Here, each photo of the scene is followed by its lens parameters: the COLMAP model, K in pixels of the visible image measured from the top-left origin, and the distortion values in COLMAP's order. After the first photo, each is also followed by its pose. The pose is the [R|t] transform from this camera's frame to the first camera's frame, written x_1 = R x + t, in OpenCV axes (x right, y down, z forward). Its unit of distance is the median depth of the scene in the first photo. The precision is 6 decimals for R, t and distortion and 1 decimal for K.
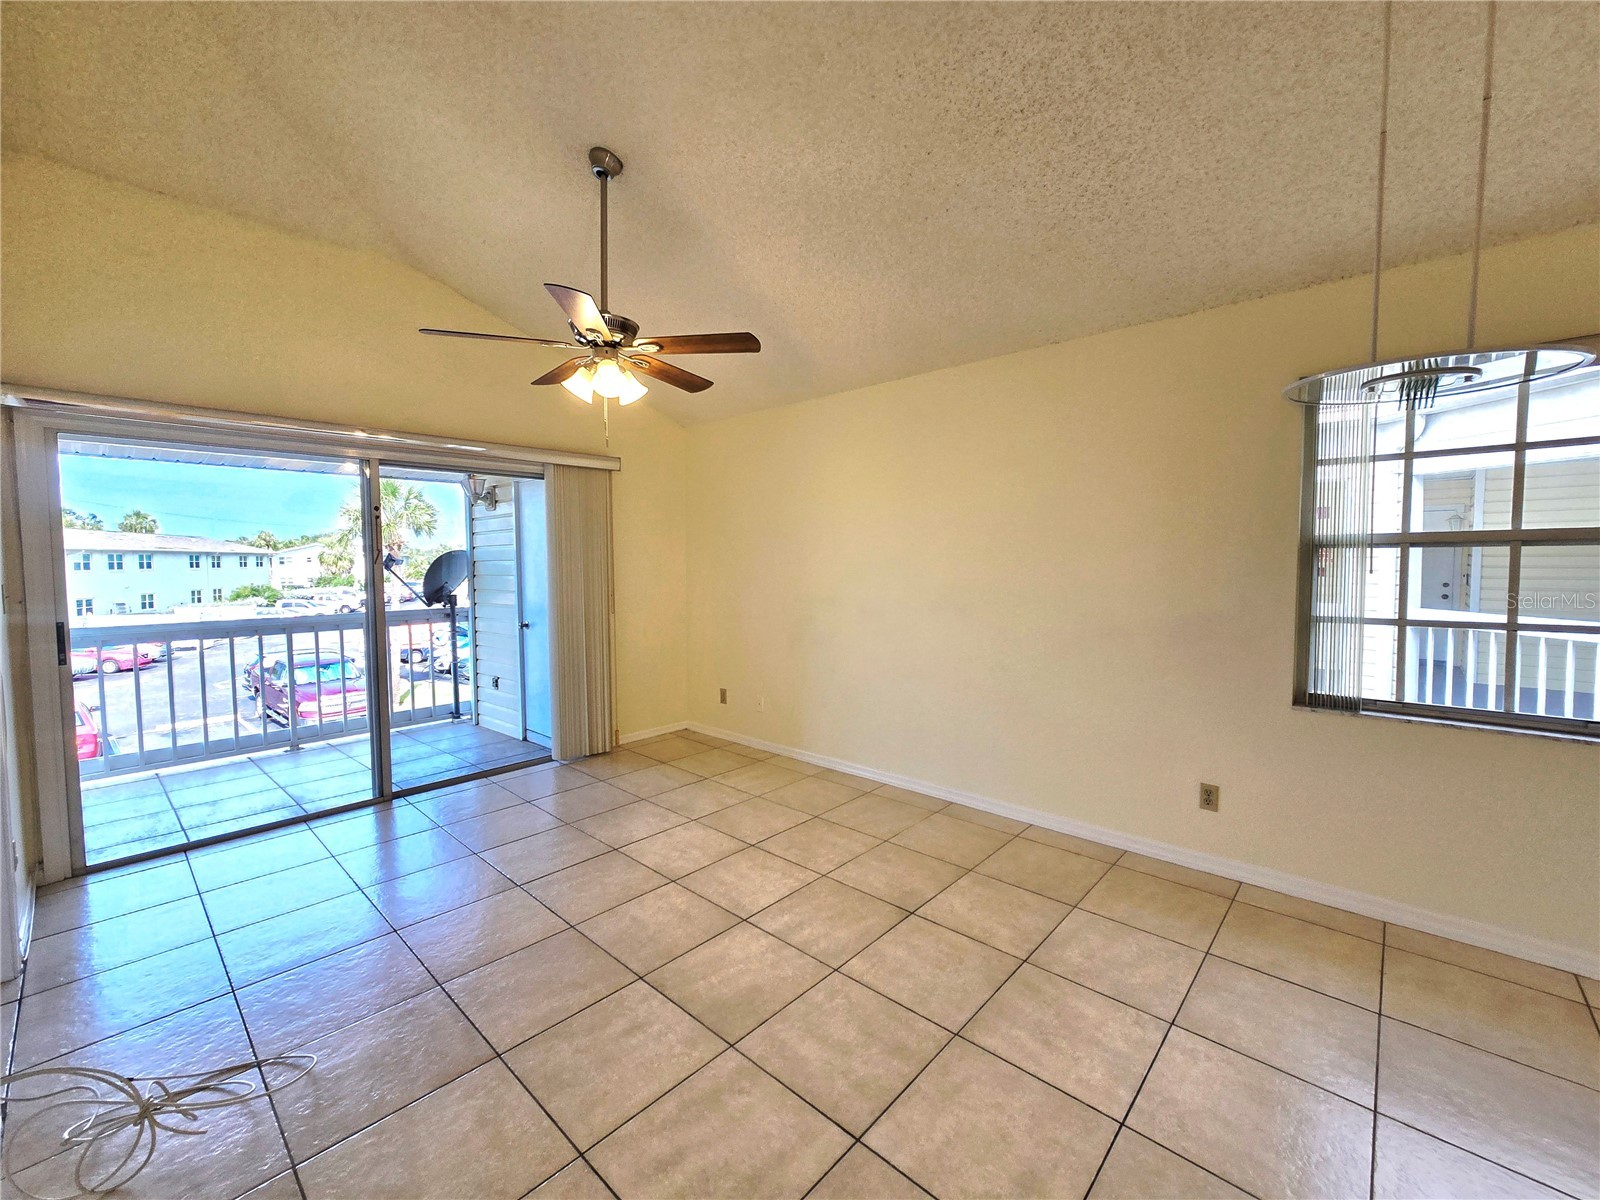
lens RADIAL K [[655.6, 0, 815.0], [0, 655.6, 596.6], [0, 0, 1]] dist [0.000041, 0.000138]
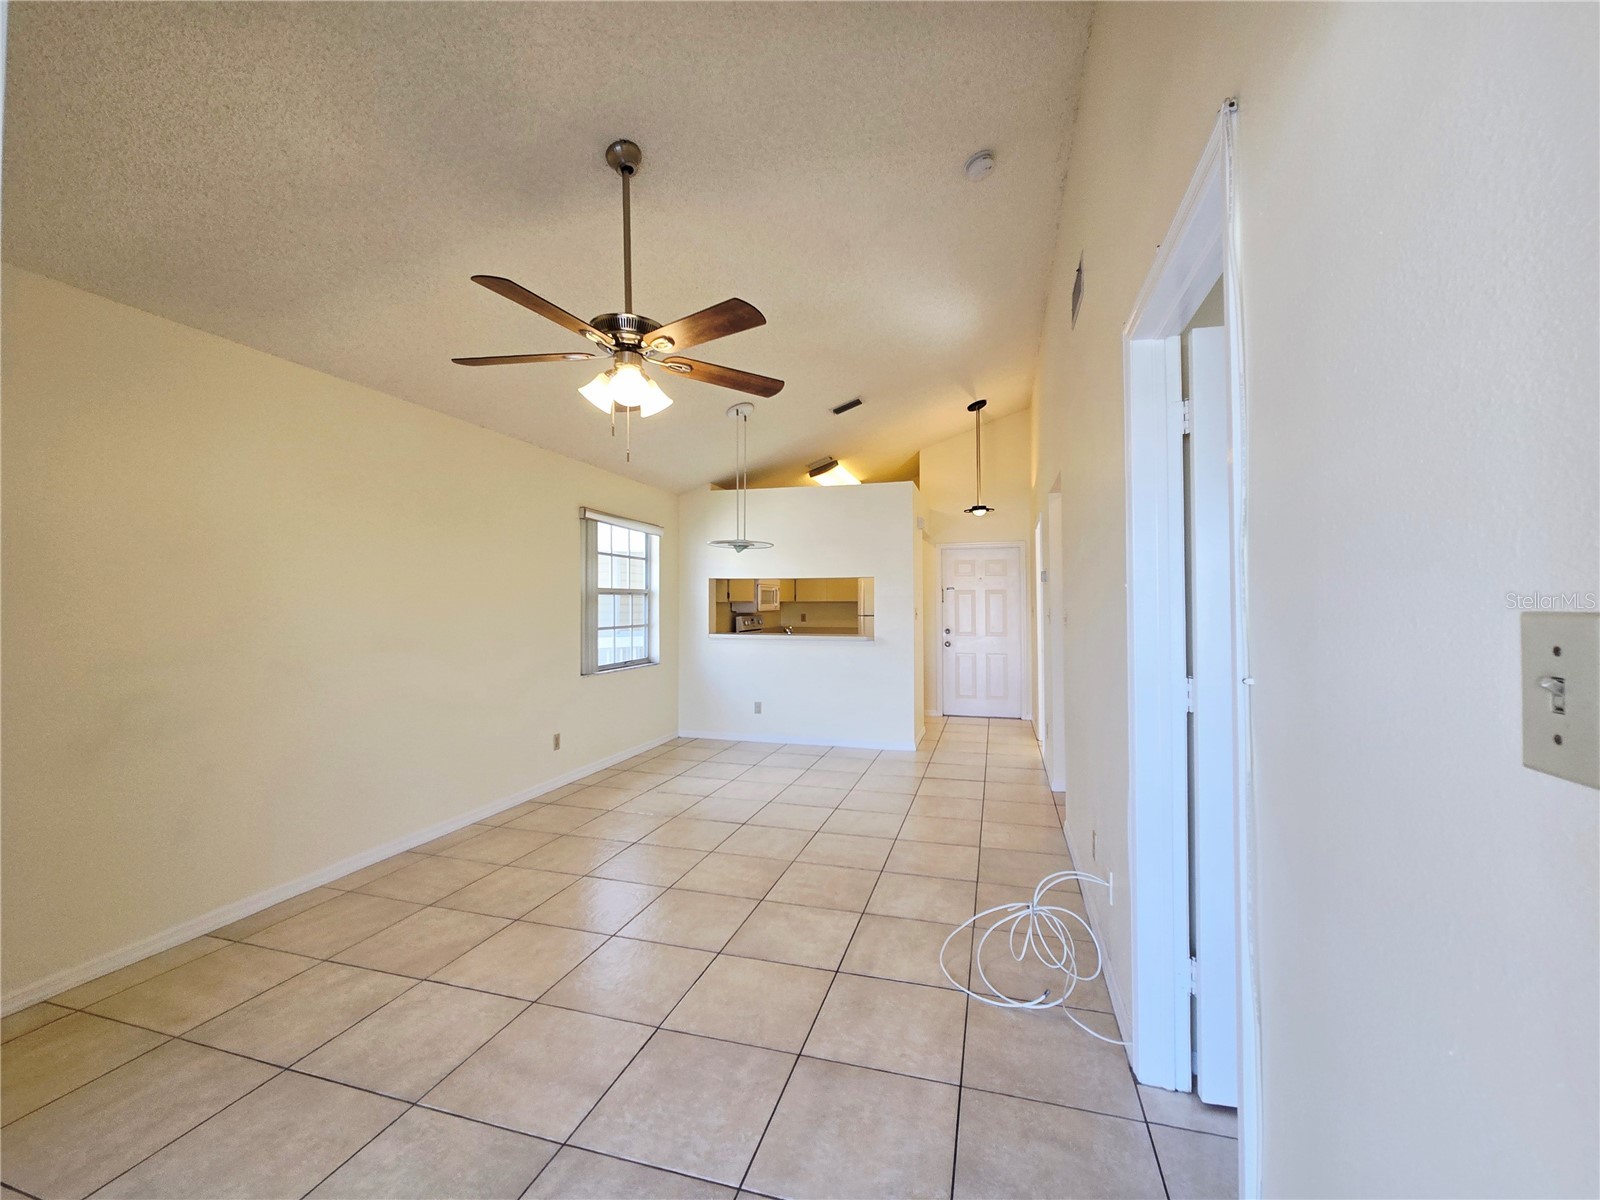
lens RADIAL K [[656.7, 0, 809.8], [0, 656.7, 599.4], [0, 0, 1]] dist [-0.002892, -0.000164]
pose [[-0.436764, 0.018007, 0.899396, -1.008772], [0.060186, 0.998144, 0.009243, -0.026070], [-0.897561, 0.058168, -0.437037, 0.966527]]
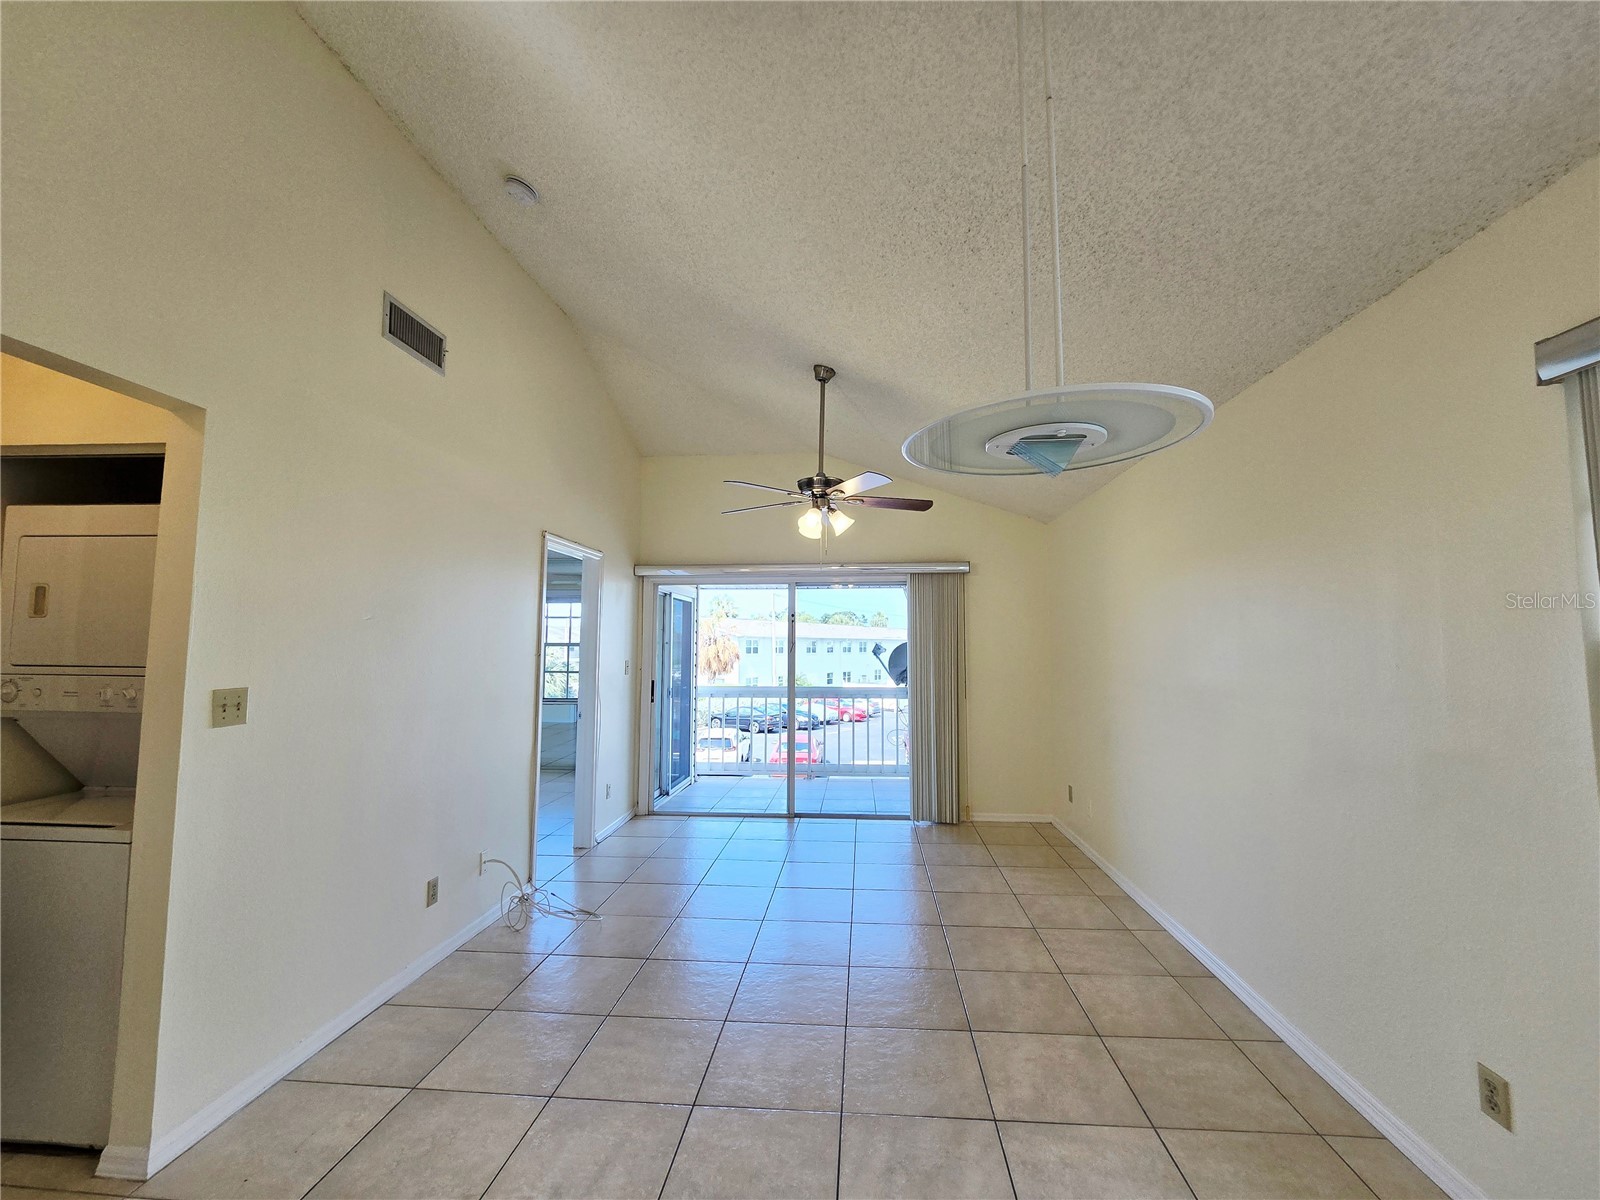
lens RADIAL K [[652.3, 0, 812.9], [0, 652.3, 597.6], [0, 0, 1]] dist [-0.000977, 0.000006]
pose [[0.610072, -0.053638, -0.790528, 0.608016], [-0.050208, 0.993084, -0.106128, -0.020388], [0.790754, 0.104437, 0.603160, 0.145030]]
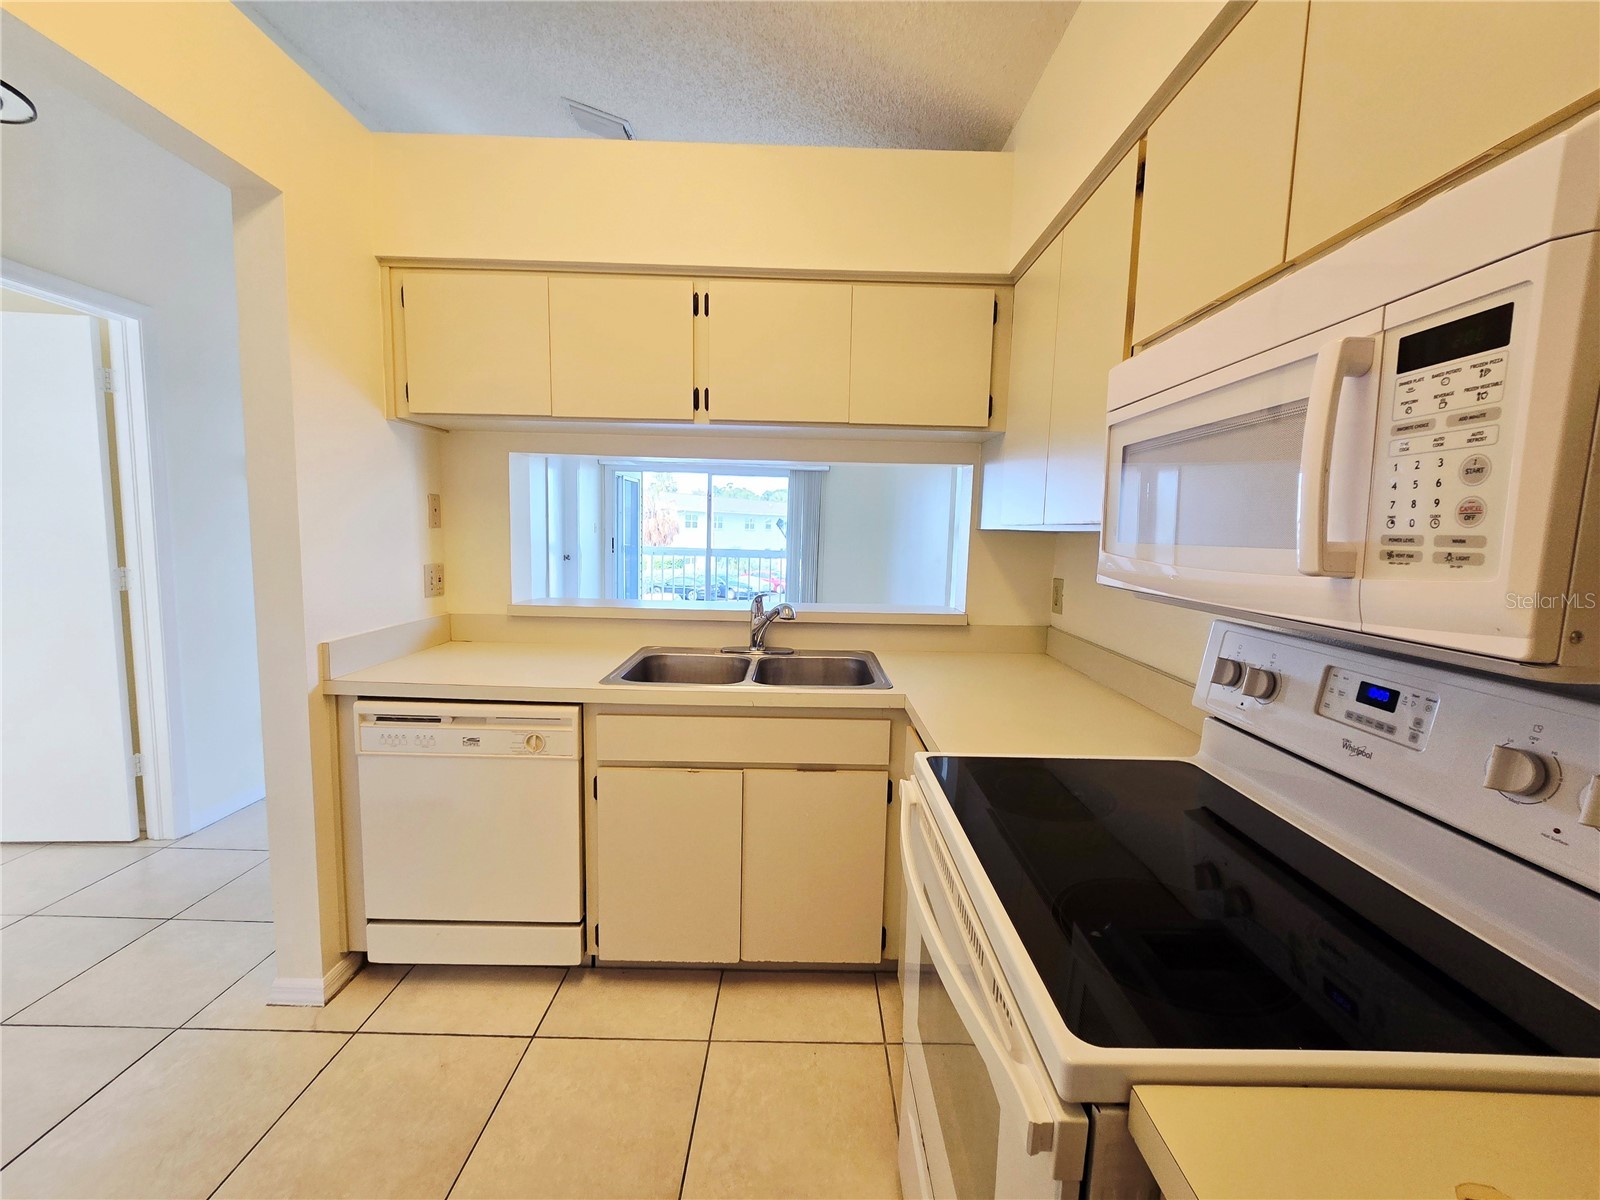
lens RADIAL K [[652.3, 0, 812.9], [0, 652.3, 597.6], [0, 0, 1]] dist [-0.000977, 0.000006]
pose [[0.676690, 0.107124, -0.728433, 1.320804], [-0.077195, 0.994229, 0.074500, 0.018260], [0.732210, 0.005818, 0.681054, -0.254642]]
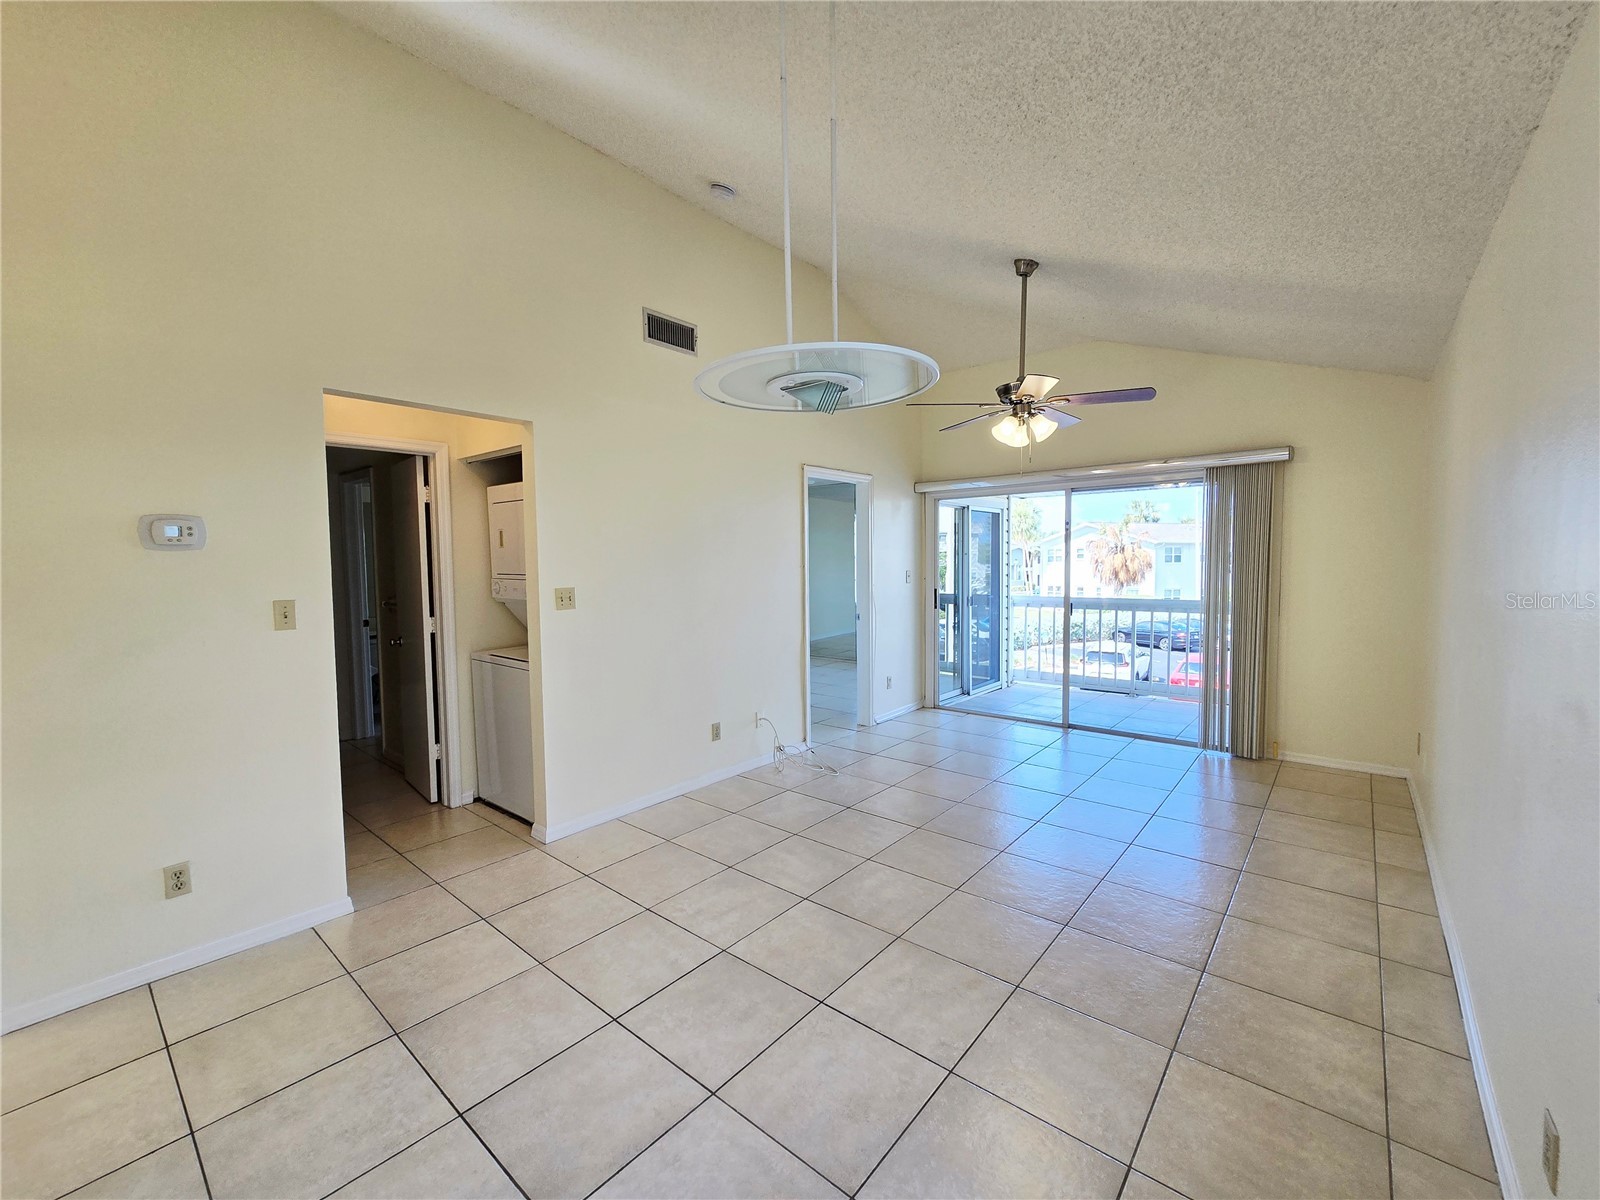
lens RADIAL K [[655.6, 0, 815.0], [0, 655.6, 596.6], [0, 0, 1]] dist [0.000041, 0.000138]
pose [[0.042739, 0.061422, -0.997196, 0.835556], [-0.044899, 0.997218, 0.059499, -0.038398], [0.998077, 0.042230, 0.045378, 0.433712]]
